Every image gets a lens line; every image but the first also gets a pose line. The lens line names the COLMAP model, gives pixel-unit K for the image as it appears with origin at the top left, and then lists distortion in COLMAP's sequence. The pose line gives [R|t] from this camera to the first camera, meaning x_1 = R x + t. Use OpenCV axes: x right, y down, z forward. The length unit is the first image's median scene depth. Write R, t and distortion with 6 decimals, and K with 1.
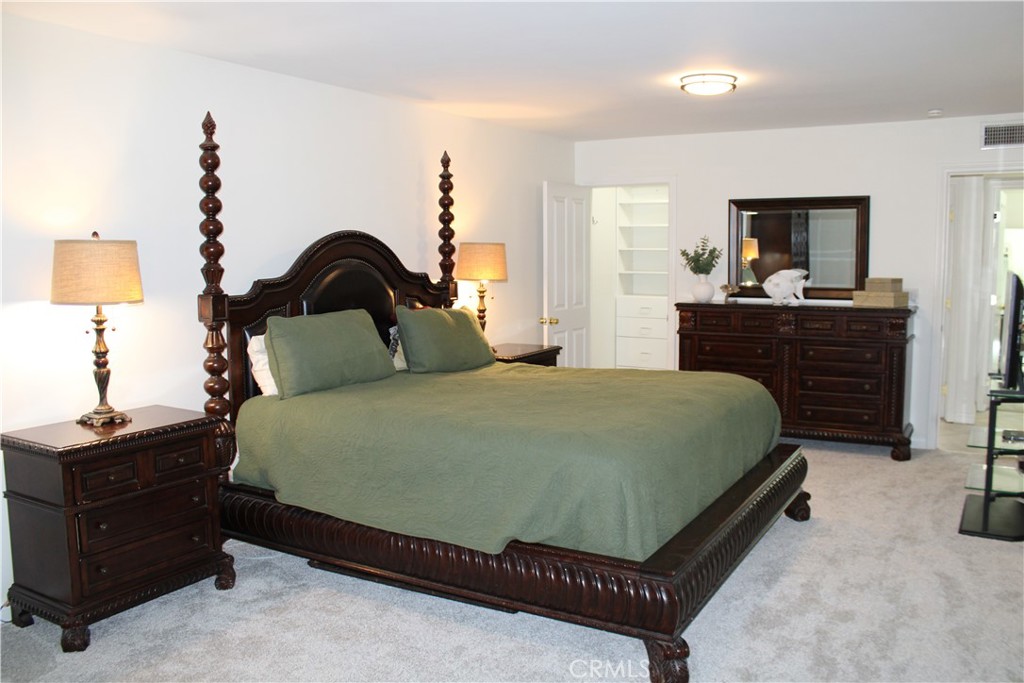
lens RADIAL K [[844.7, 0, 512.0], [0, 844.7, 341.5], [0, 0, 1]] dist [-0.181954, 0.156842]
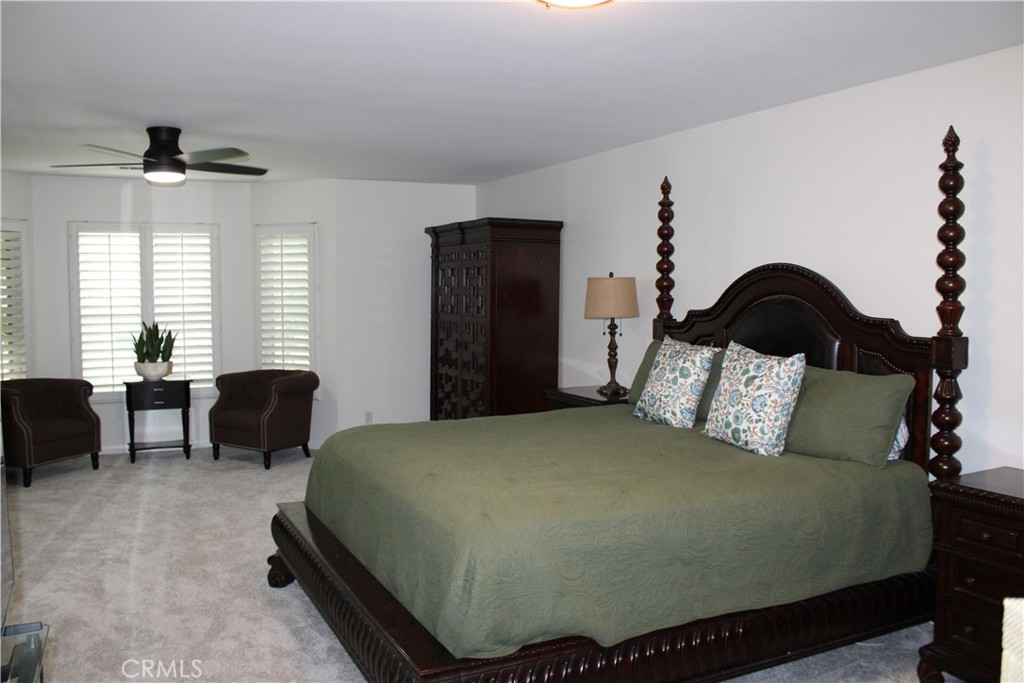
lens RADIAL K [[844.7, 0, 512.0], [0, 844.7, 341.5], [0, 0, 1]] dist [-0.181954, 0.156842]
pose [[-0.570082, 0.052077, -0.819935, 0.770158], [-0.089069, 0.988190, 0.124691, -0.148811], [0.816745, 0.144115, -0.558711, 1.406570]]
